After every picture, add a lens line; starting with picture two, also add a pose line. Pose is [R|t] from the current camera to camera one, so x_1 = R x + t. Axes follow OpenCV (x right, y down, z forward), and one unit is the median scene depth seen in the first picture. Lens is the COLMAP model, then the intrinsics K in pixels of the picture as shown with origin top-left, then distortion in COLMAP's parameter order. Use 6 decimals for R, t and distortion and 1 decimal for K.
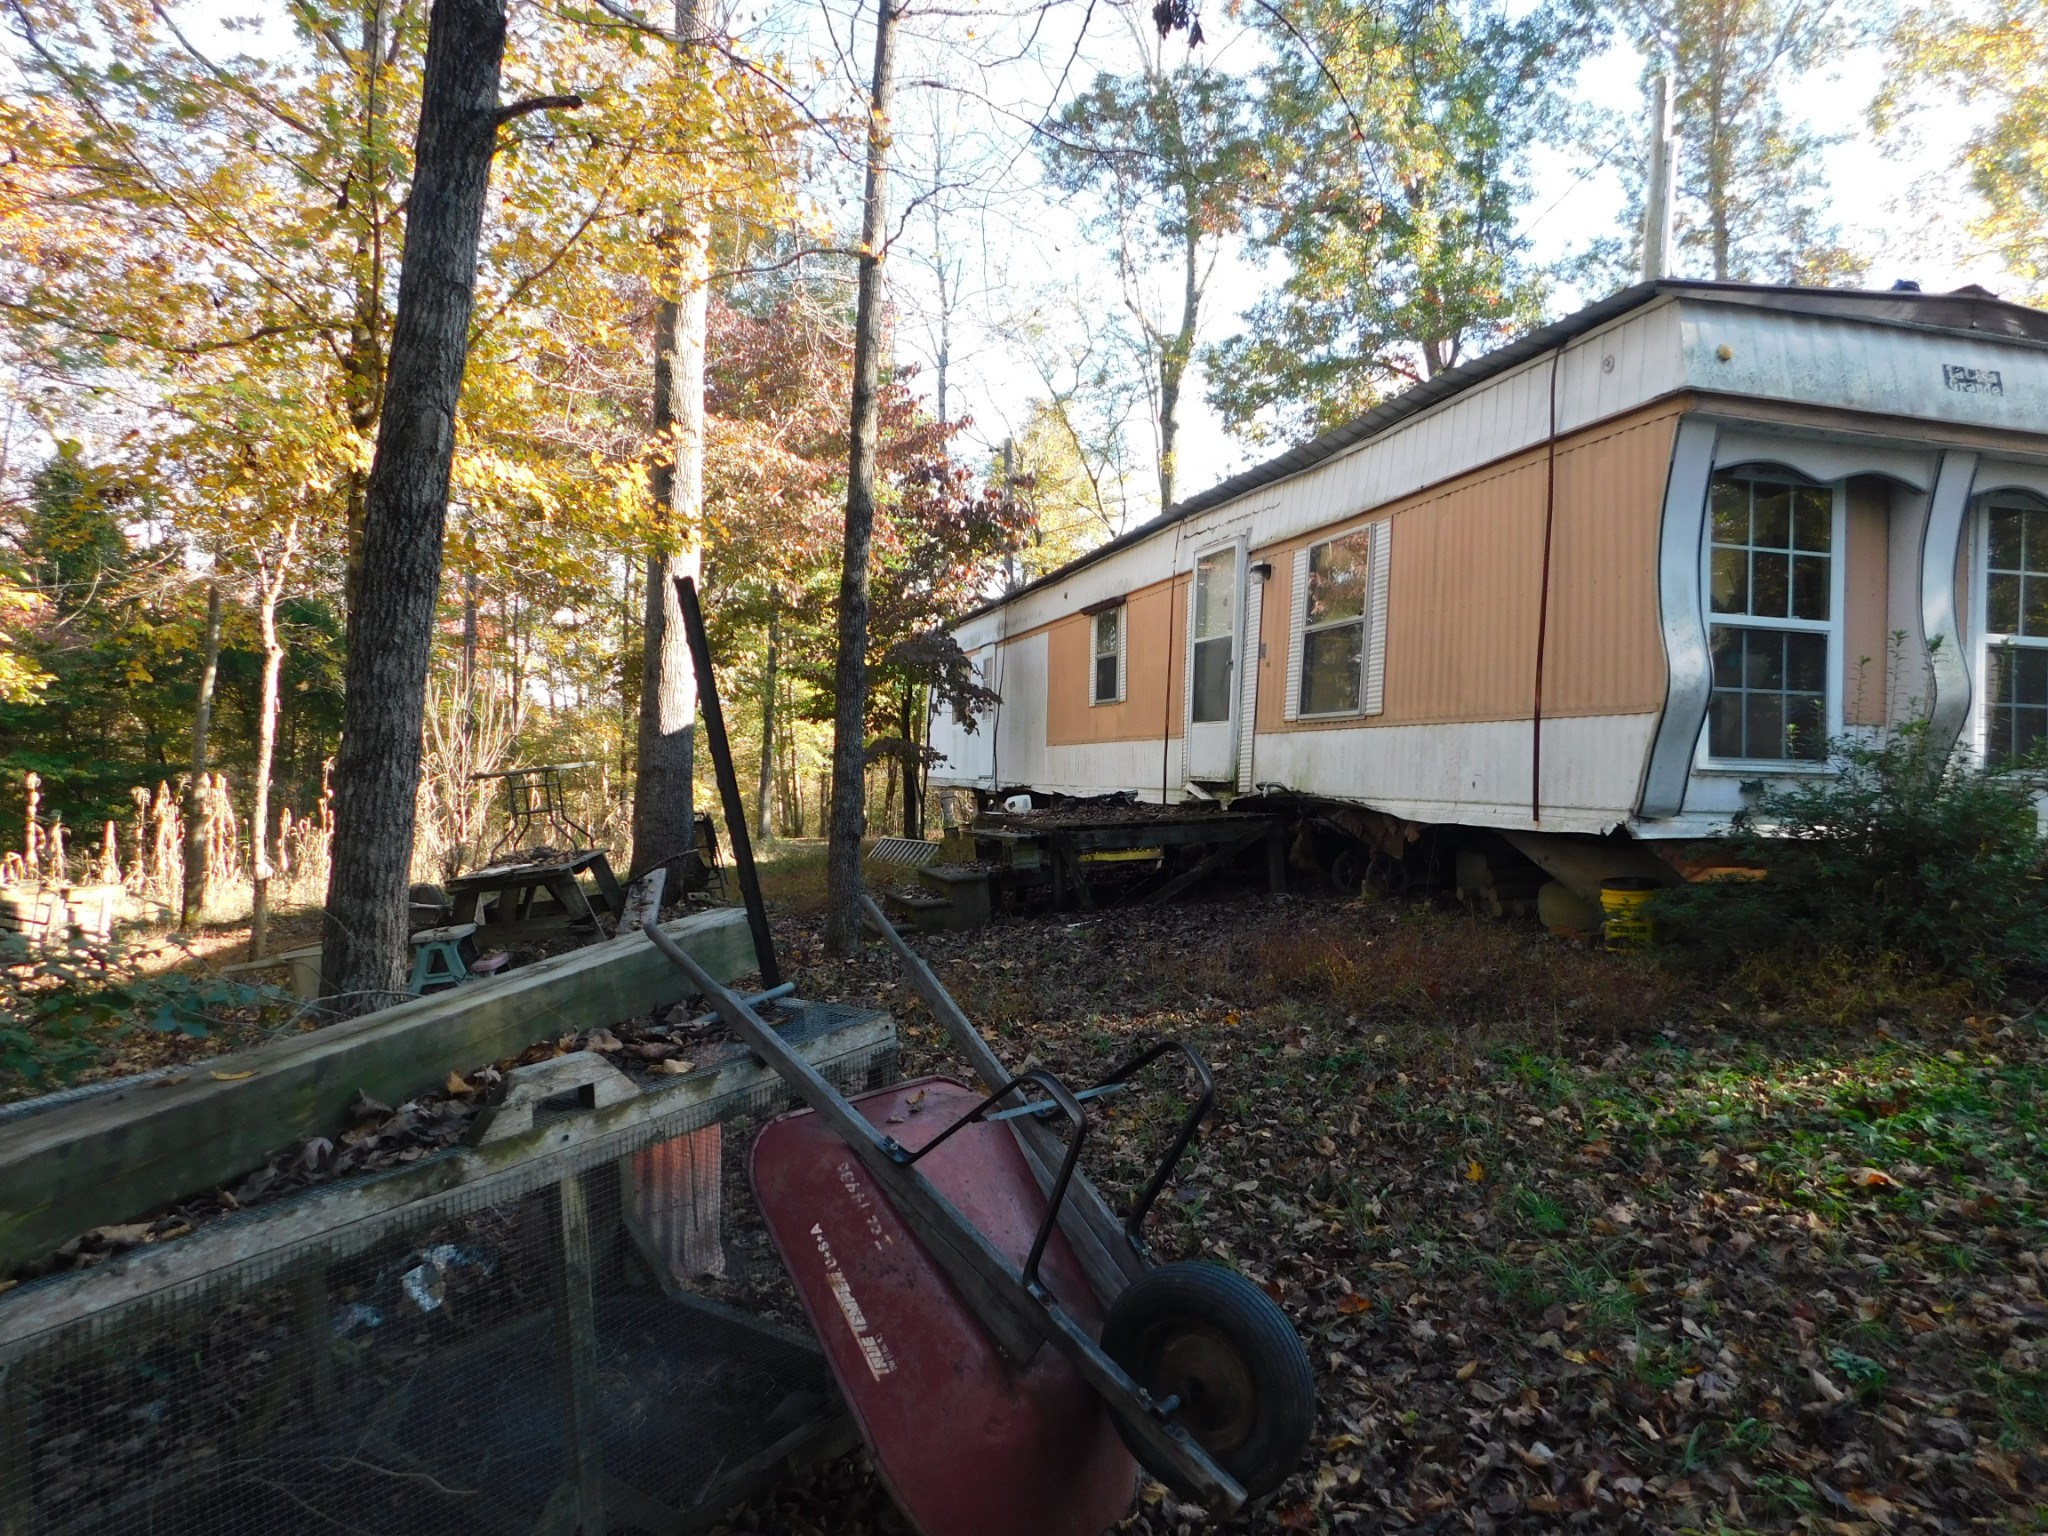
lens RADIAL K [[1373.7, 0, 1024.7], [0, 1373.7, 748.2], [0, 0, 1]] dist [-0.031975, -0.002183]
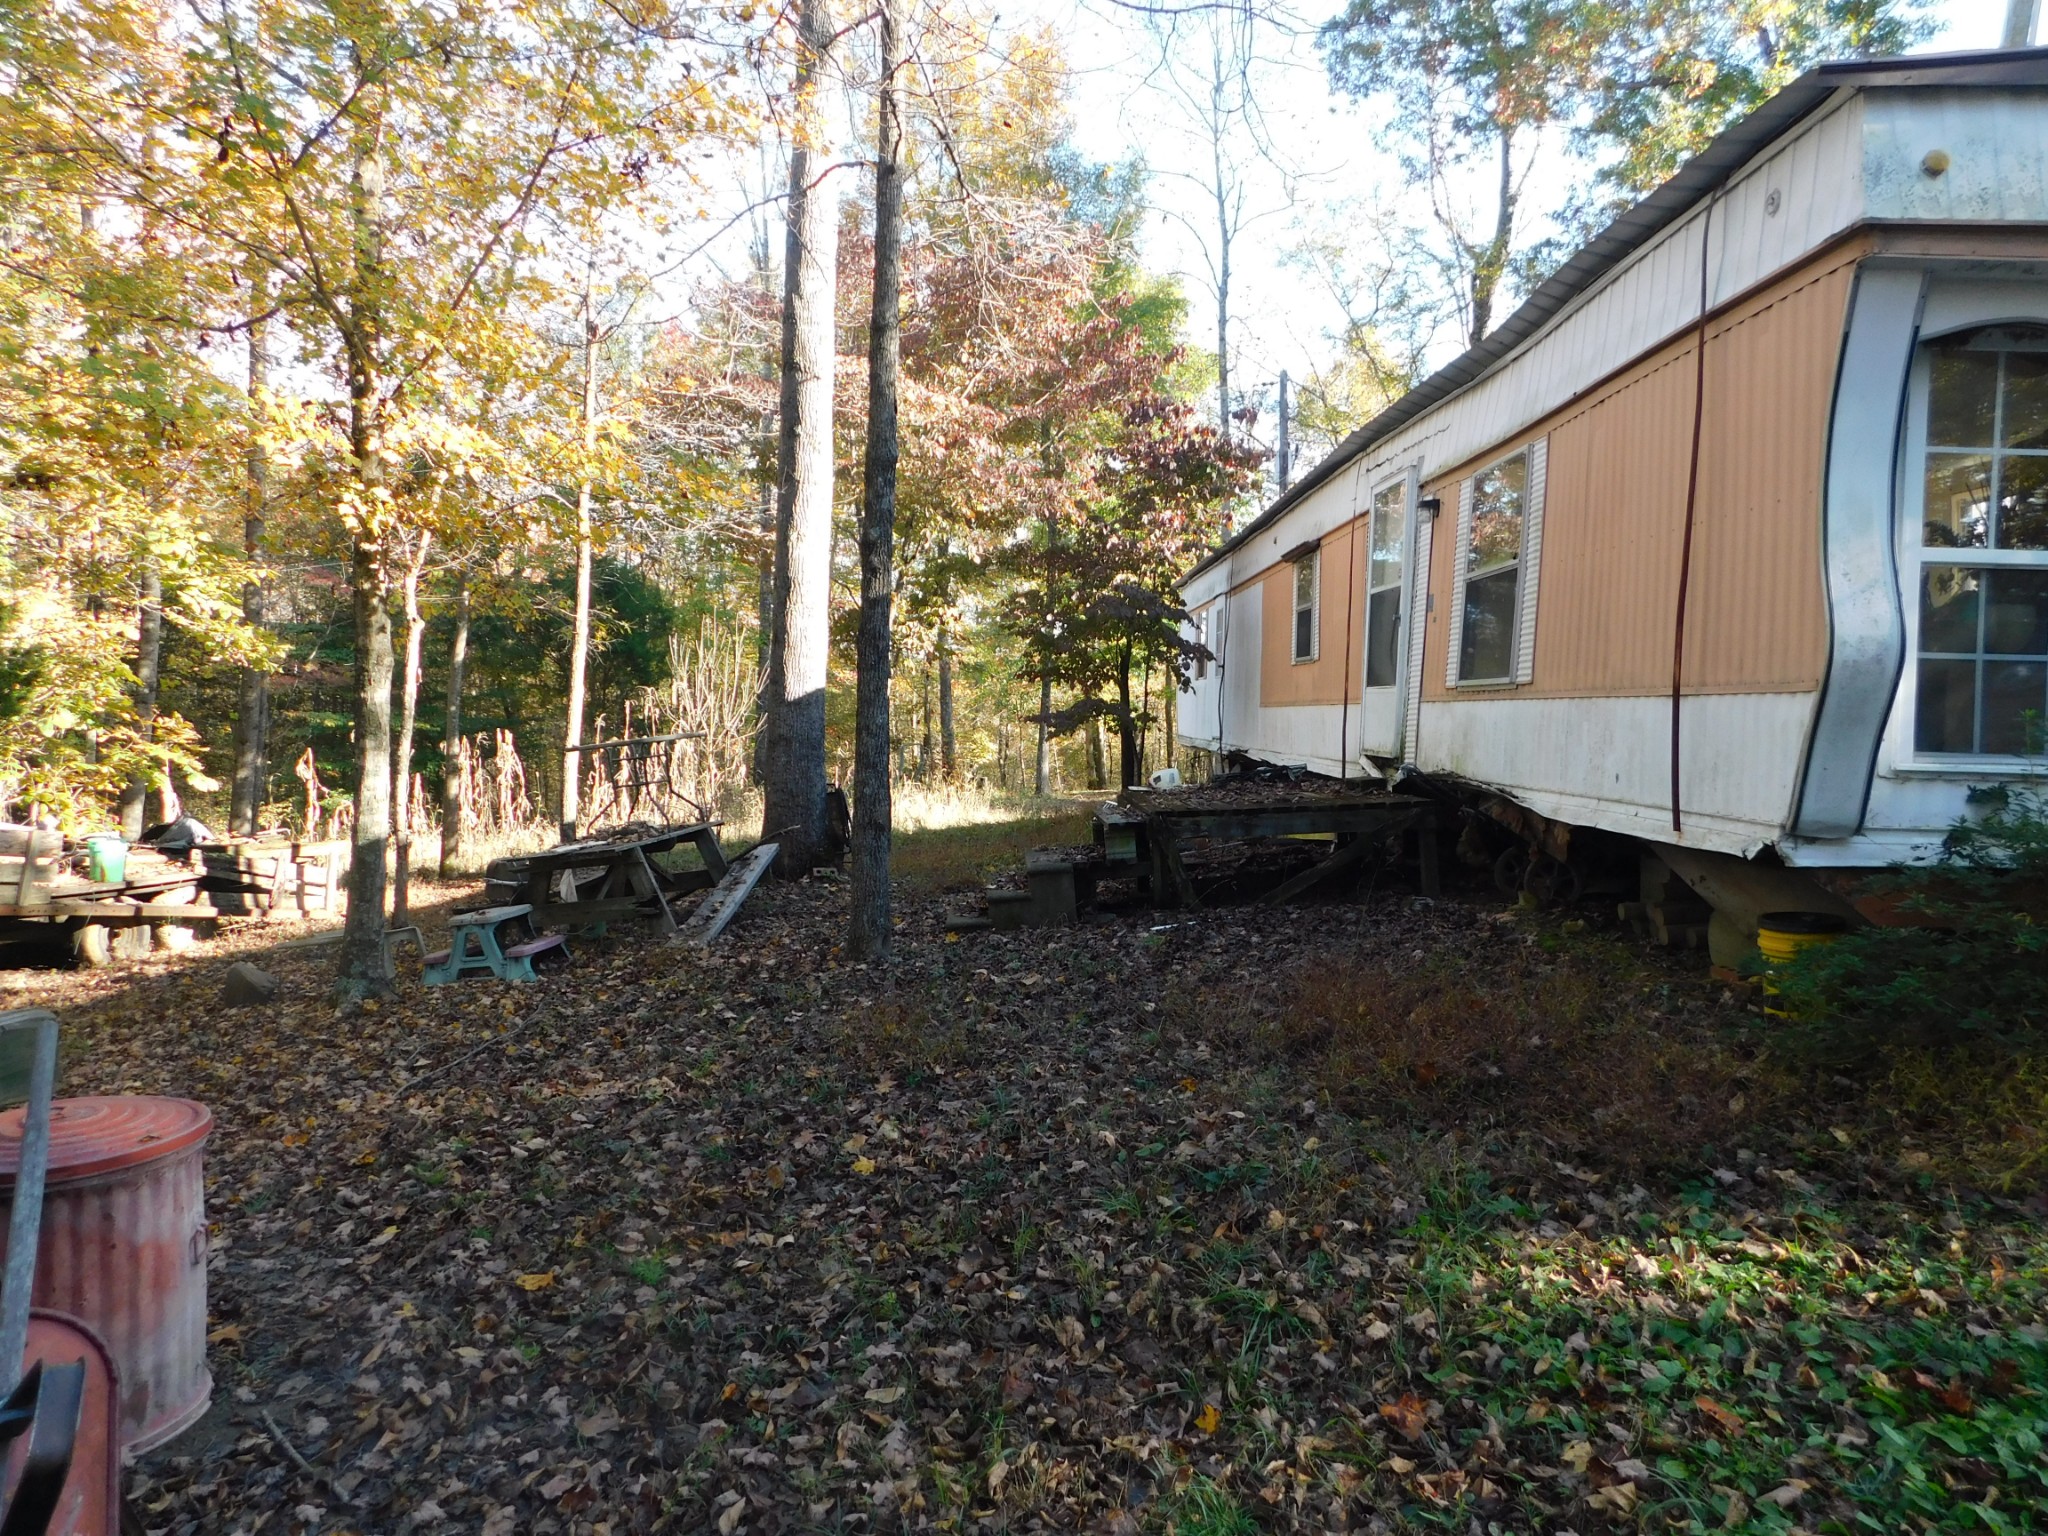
lens RADIAL K [[1363.4, 0, 1031.3], [0, 1363.4, 753.2], [0, 0, 1]] dist [-0.066705, 0.063471]
pose [[0.964427, 0.010006, -0.264160, 0.153691], [0.001531, 0.999055, 0.043435, -0.015225], [0.264345, -0.042294, 0.963500, 0.131268]]
